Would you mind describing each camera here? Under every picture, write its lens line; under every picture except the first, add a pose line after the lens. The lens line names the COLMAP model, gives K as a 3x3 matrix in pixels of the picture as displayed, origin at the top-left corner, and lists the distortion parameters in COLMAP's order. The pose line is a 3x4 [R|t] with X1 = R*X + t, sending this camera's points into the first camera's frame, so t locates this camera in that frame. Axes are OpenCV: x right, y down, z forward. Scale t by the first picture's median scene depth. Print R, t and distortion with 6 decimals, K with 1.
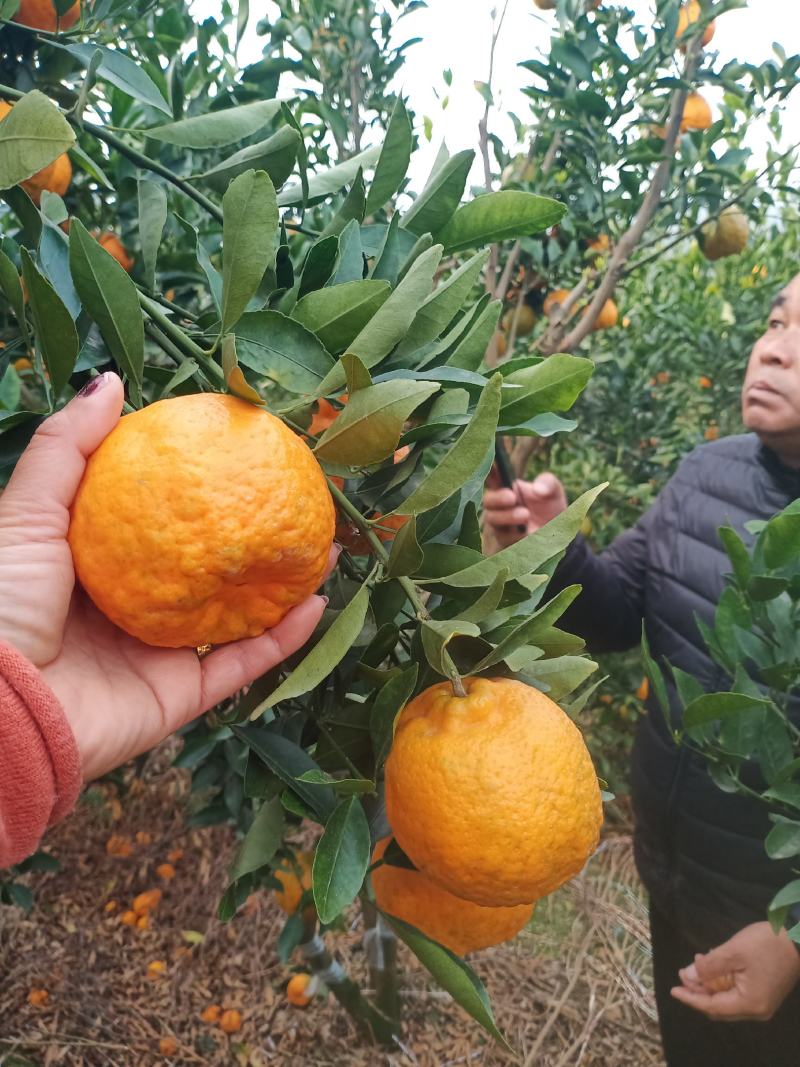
lens RADIAL K [[908.1, 0, 405.3], [0, 908.1, 530.8], [0, 0, 1]] dist [0.056547, -0.008431]
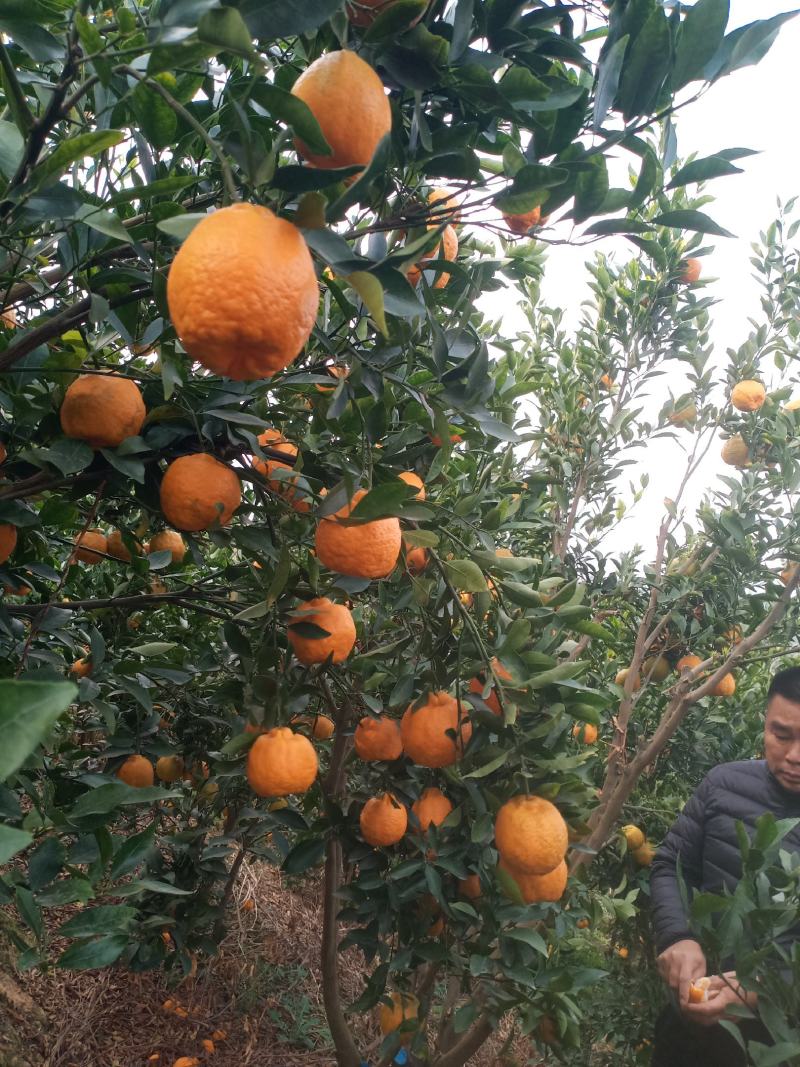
lens RADIAL K [[908.1, 0, 405.3], [0, 908.1, 530.8], [0, 0, 1]] dist [0.056547, -0.008431]
pose [[0.942941, 0.289648, -0.164217, -0.037738], [-0.325783, 0.904452, -0.275376, 0.046045], [0.068764, 0.313163, 0.947207, -0.217805]]
